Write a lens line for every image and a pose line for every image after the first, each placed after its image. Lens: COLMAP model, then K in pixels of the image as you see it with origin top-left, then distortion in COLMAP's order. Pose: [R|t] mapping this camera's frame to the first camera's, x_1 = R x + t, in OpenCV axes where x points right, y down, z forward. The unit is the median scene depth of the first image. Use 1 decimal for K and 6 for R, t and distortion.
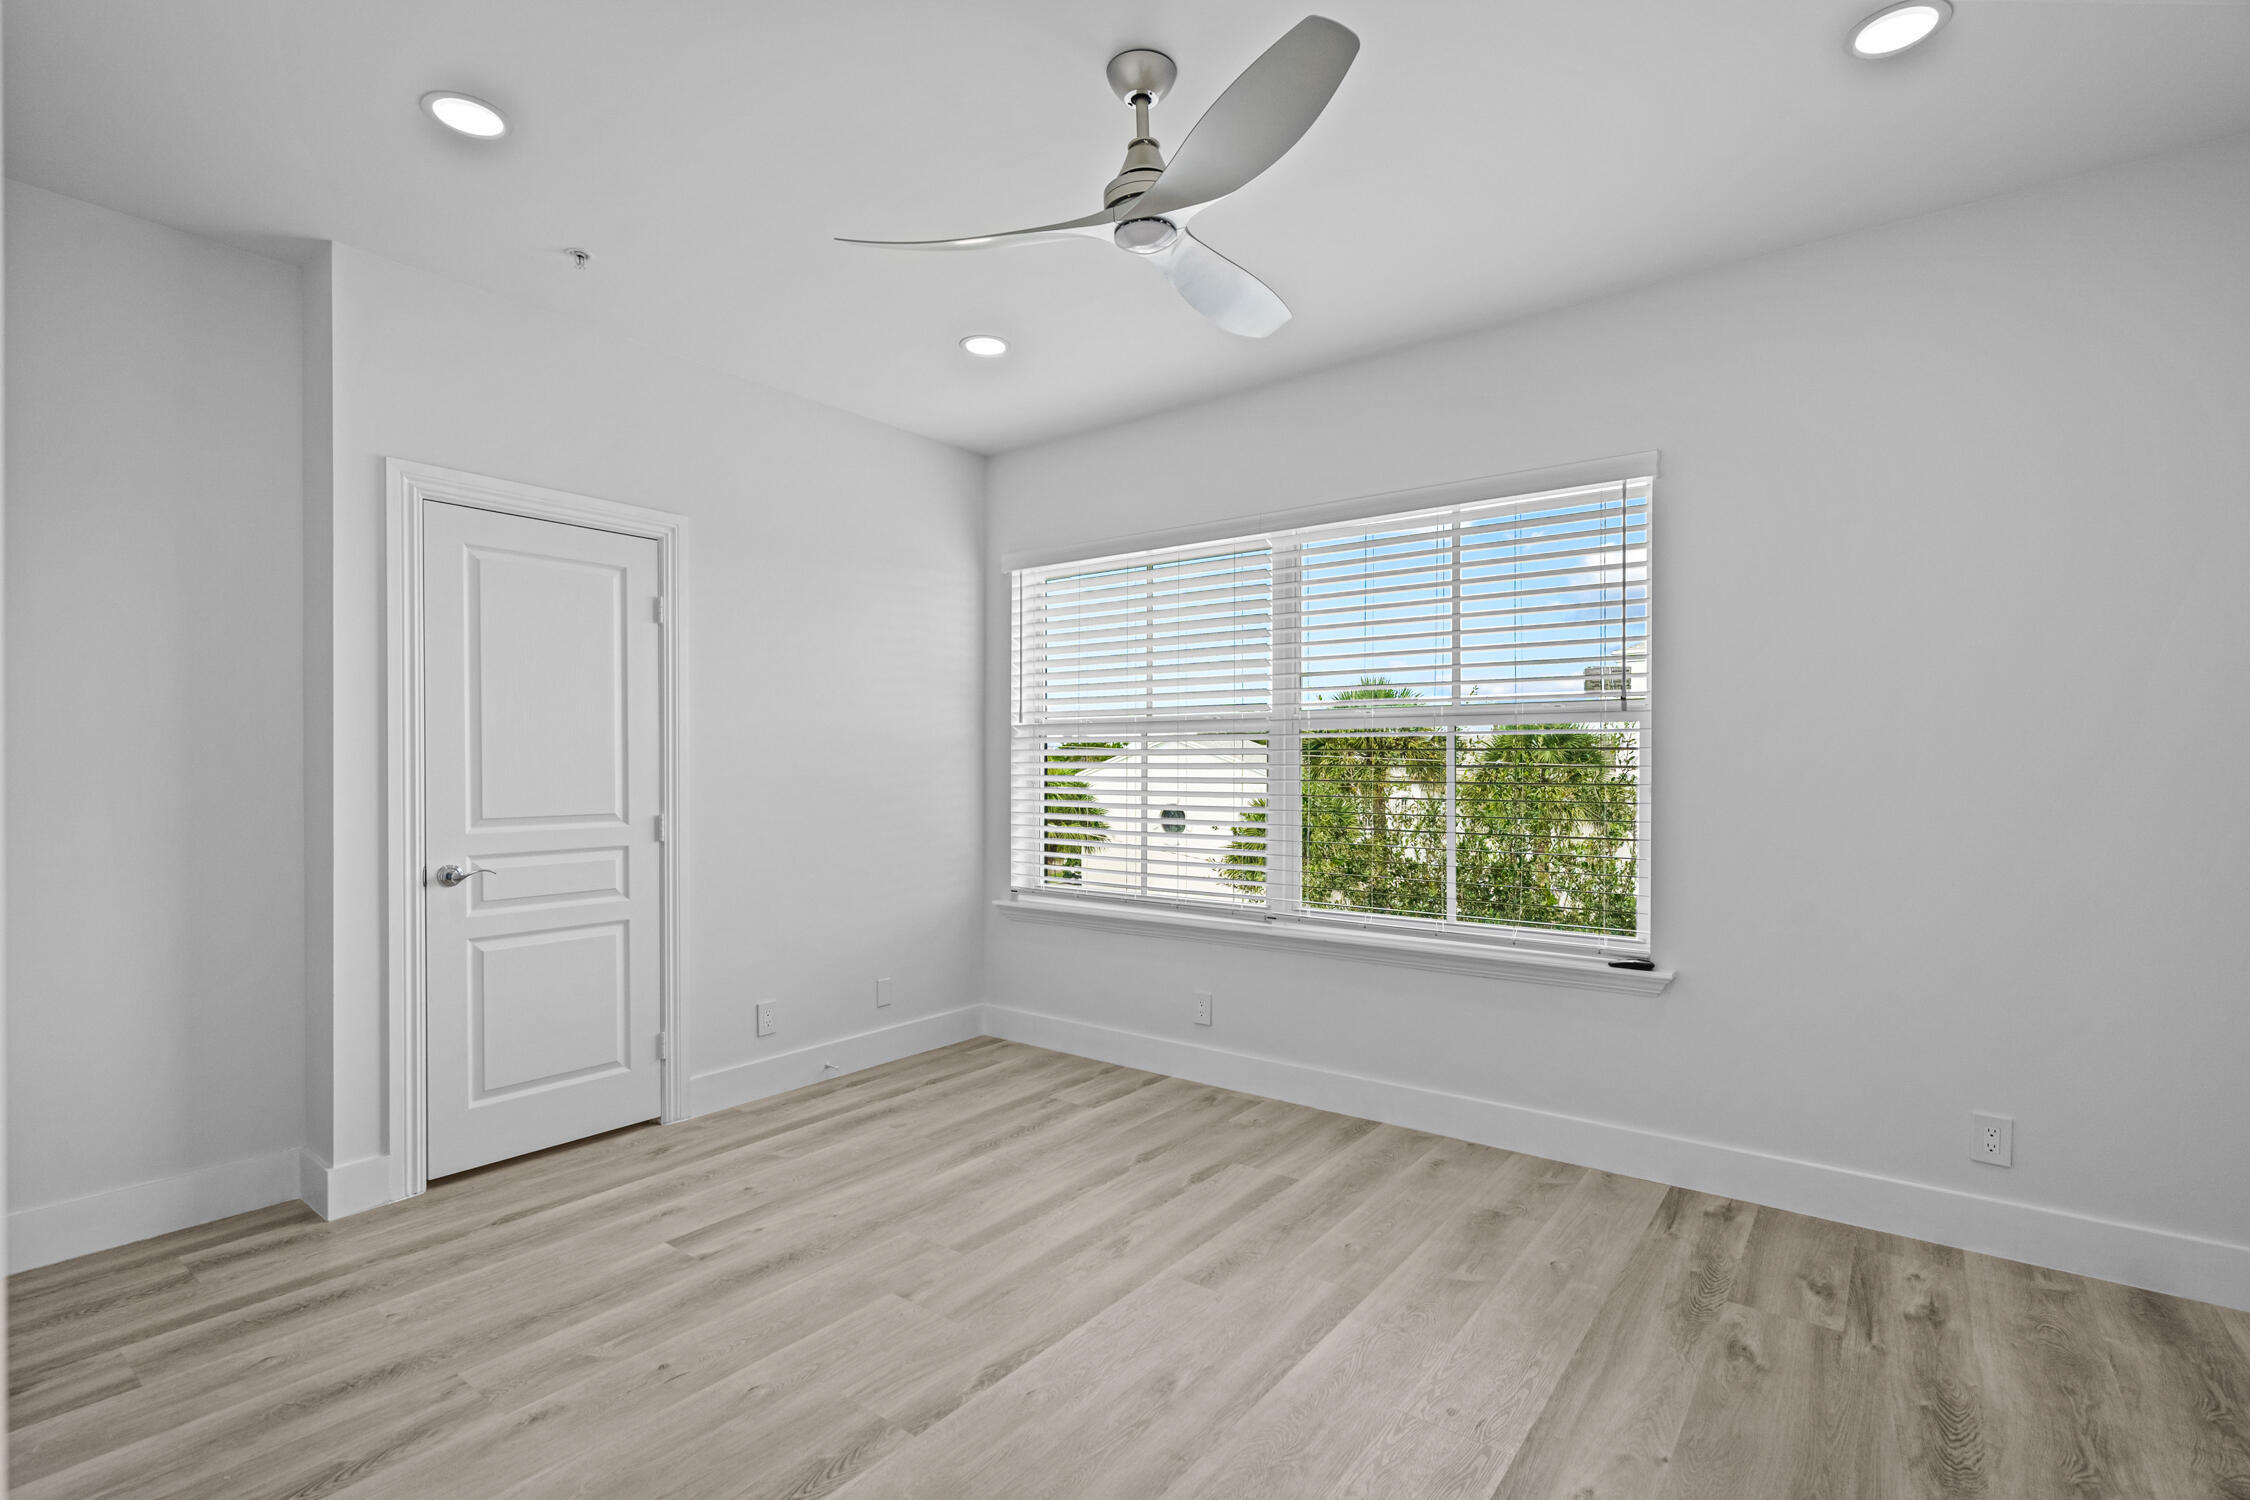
lens RADIAL K [[1025.1, 0, 1122.7], [0, 1025.1, 752.1], [0, 0, 1]] dist [-0.001099, 0.000407]
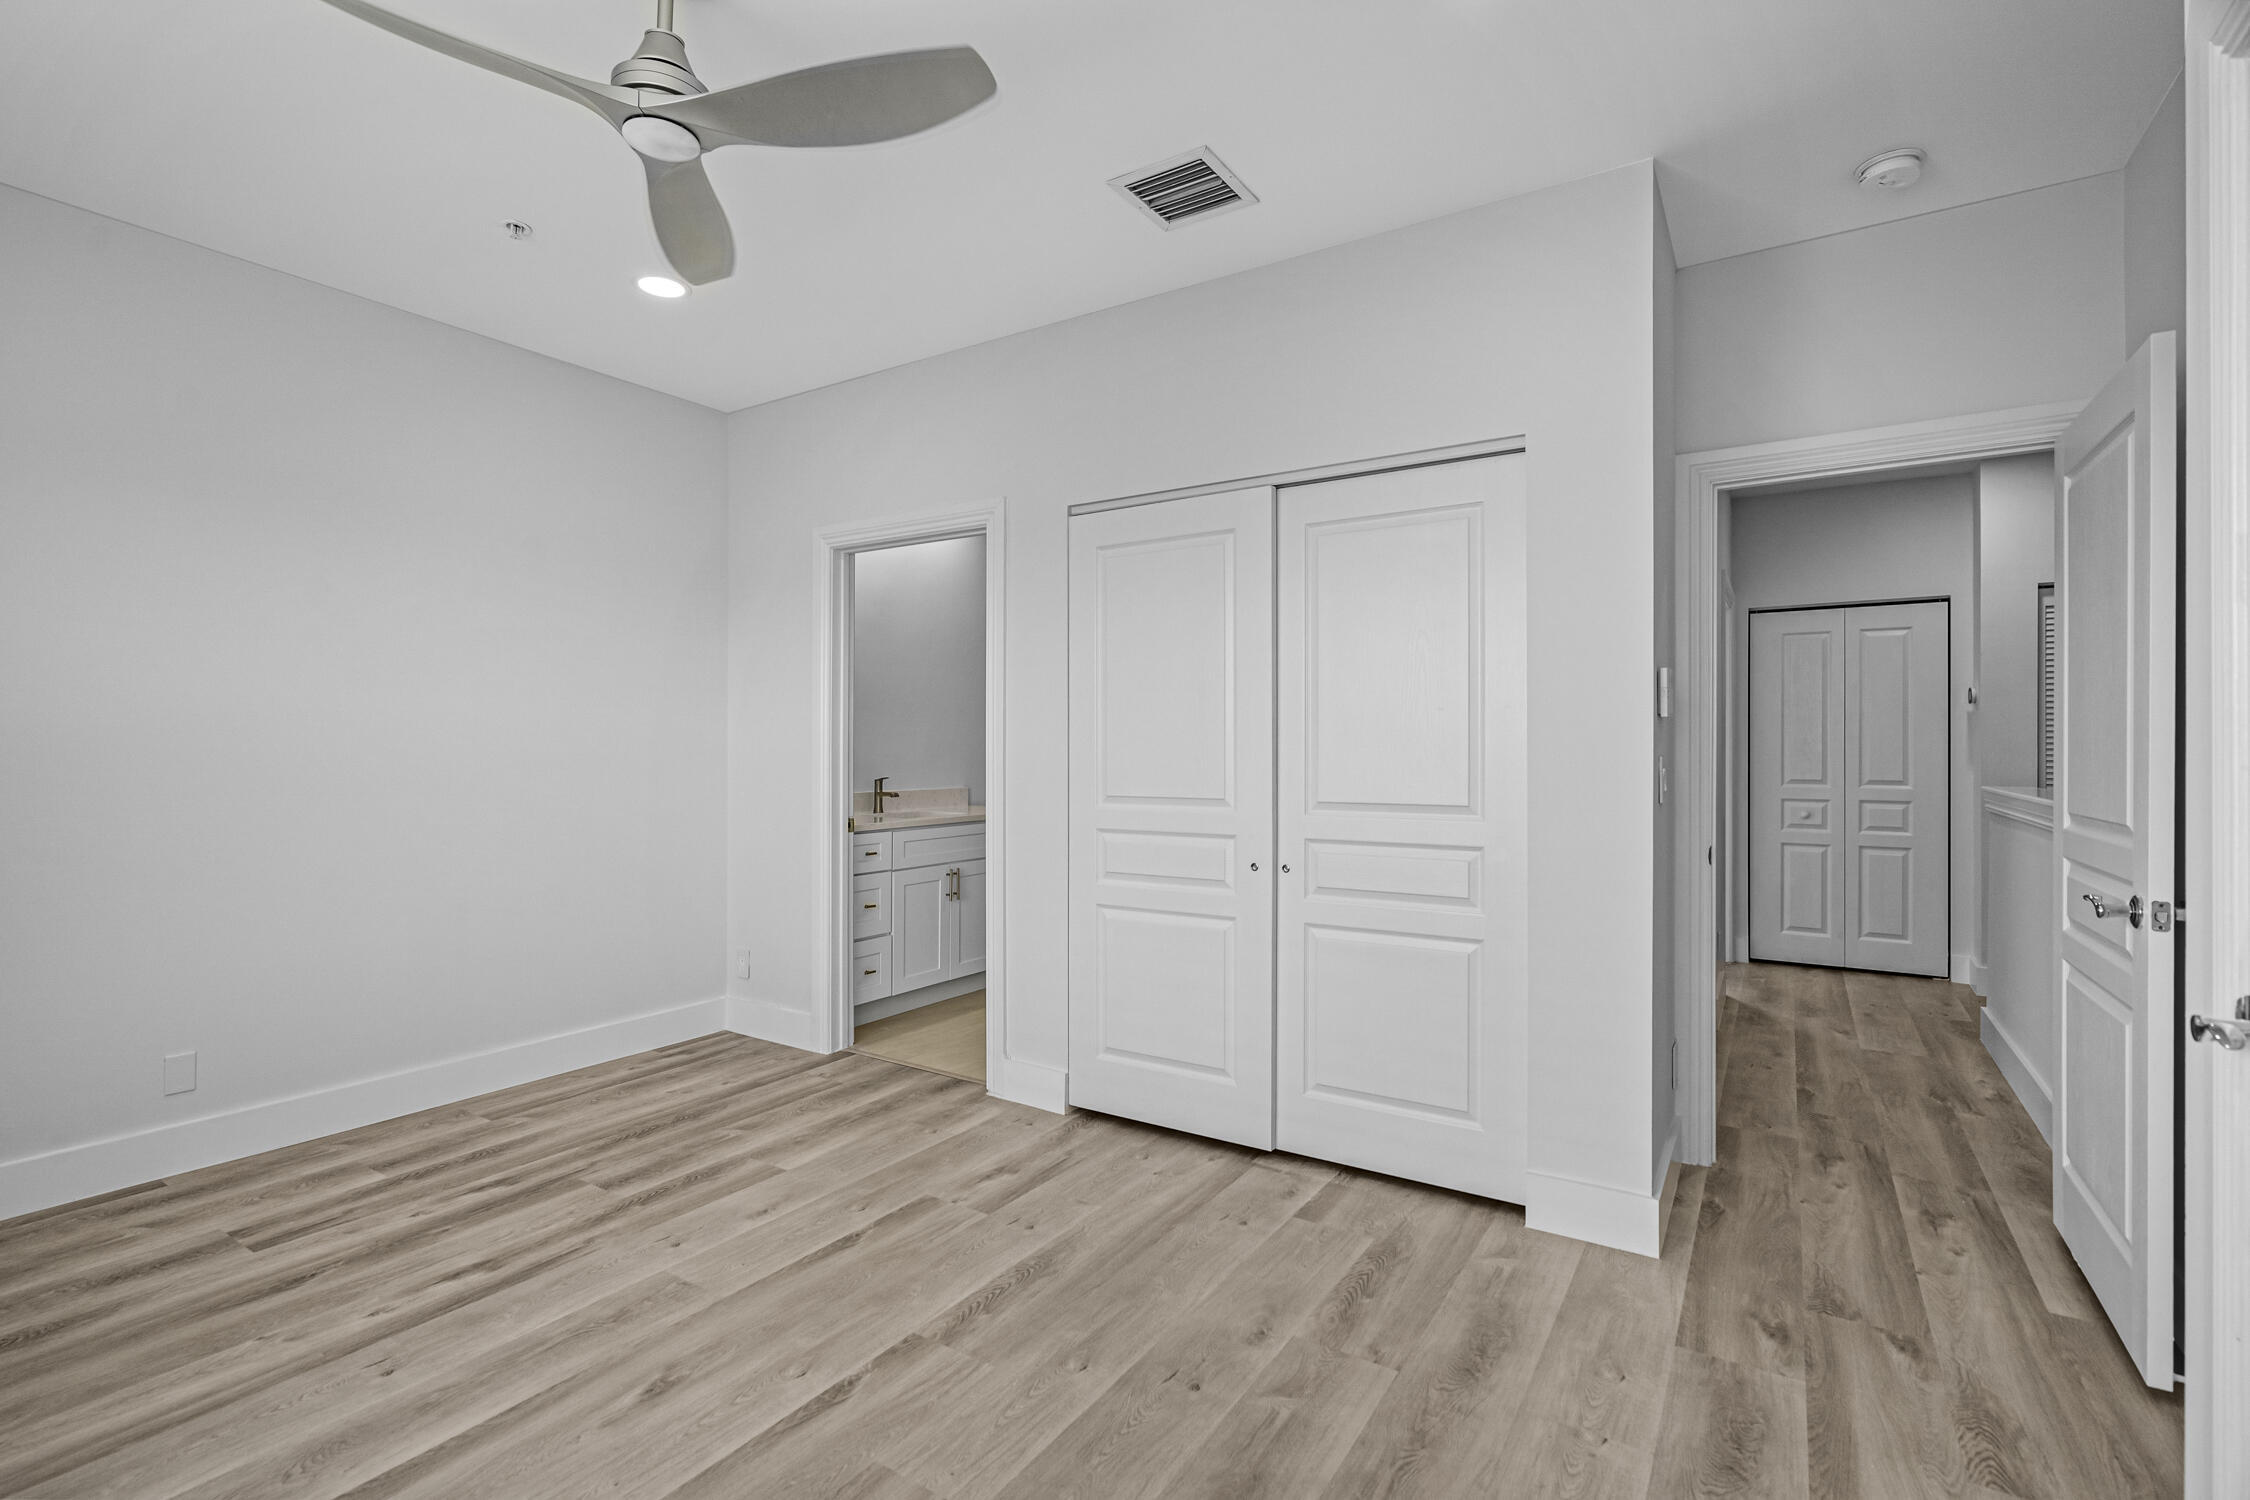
lens RADIAL K [[1025.1, 0, 1122.7], [0, 1025.1, 752.1], [0, 0, 1]] dist [-0.001099, 0.000407]
pose [[-0.996862, -0.002522, -0.079124, -0.210401], [-0.001366, 0.999892, -0.014661, 0.022677], [0.079152, -0.014507, -0.996757, 1.329956]]
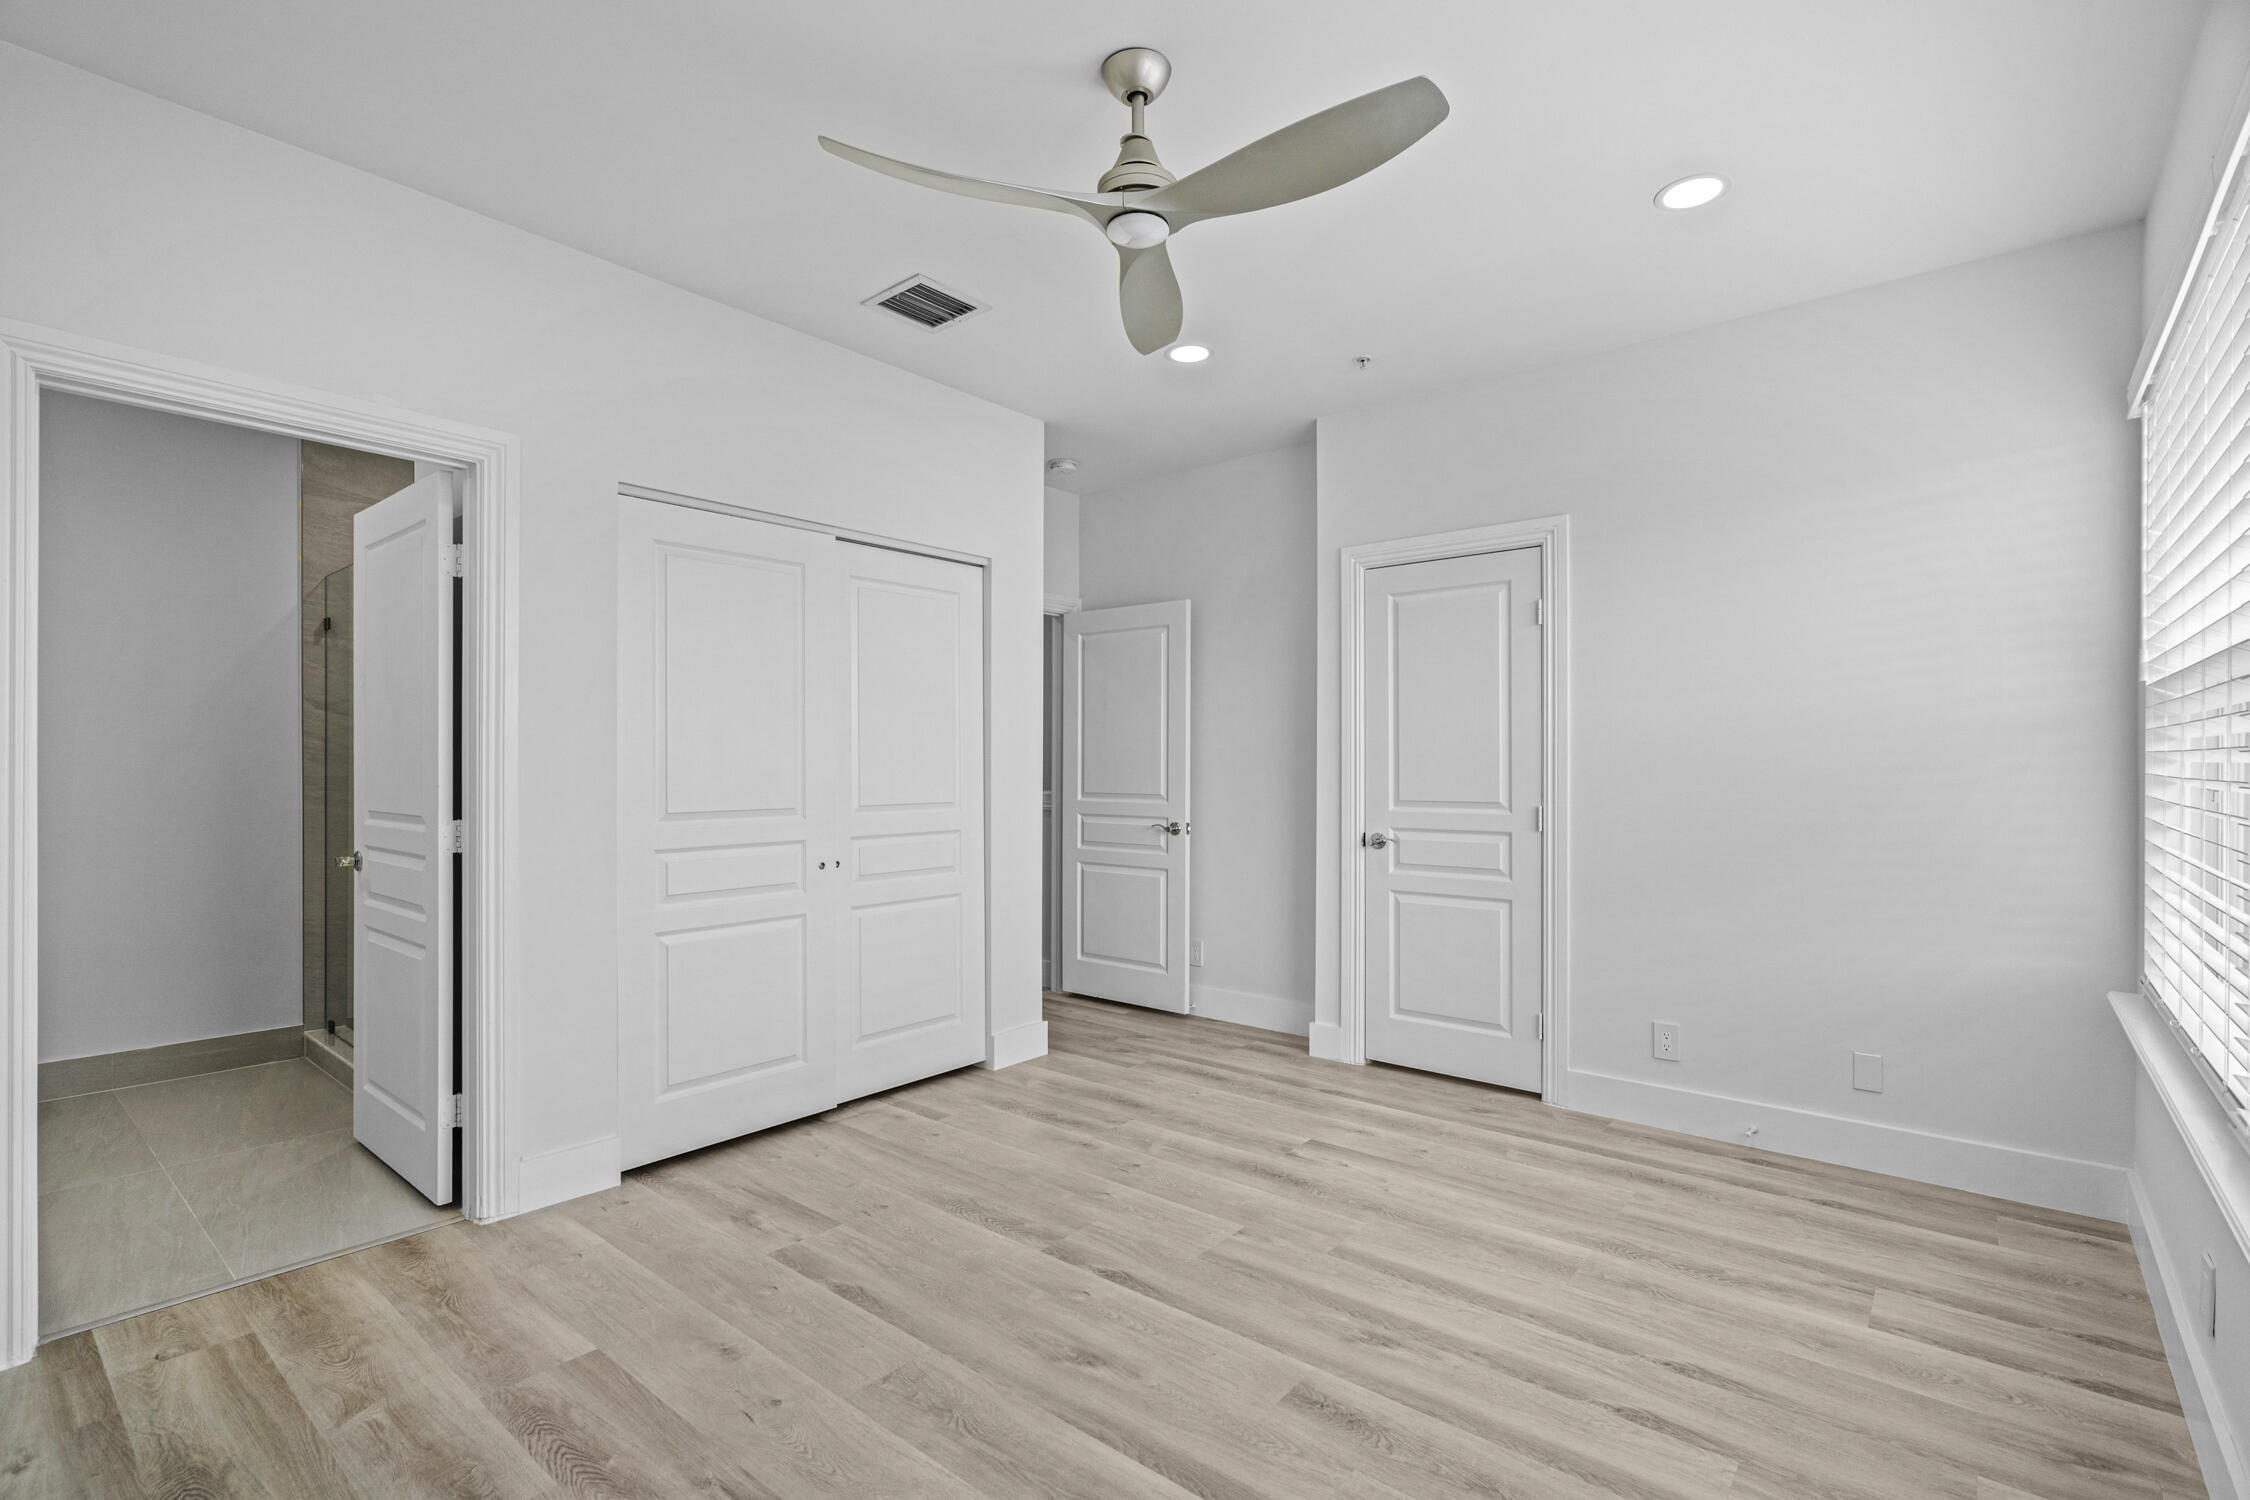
lens RADIAL K [[1027.4, 0, 1149.4], [0, 1027.4, 758.0], [0, 0, 1]] dist [-0.001550, 0.000231]
pose [[-0.020684, -0.007670, -0.999757, 0.709743], [0.011903, 0.999898, -0.007917, 0.017645], [0.999715, -0.012064, -0.020591, 0.724291]]
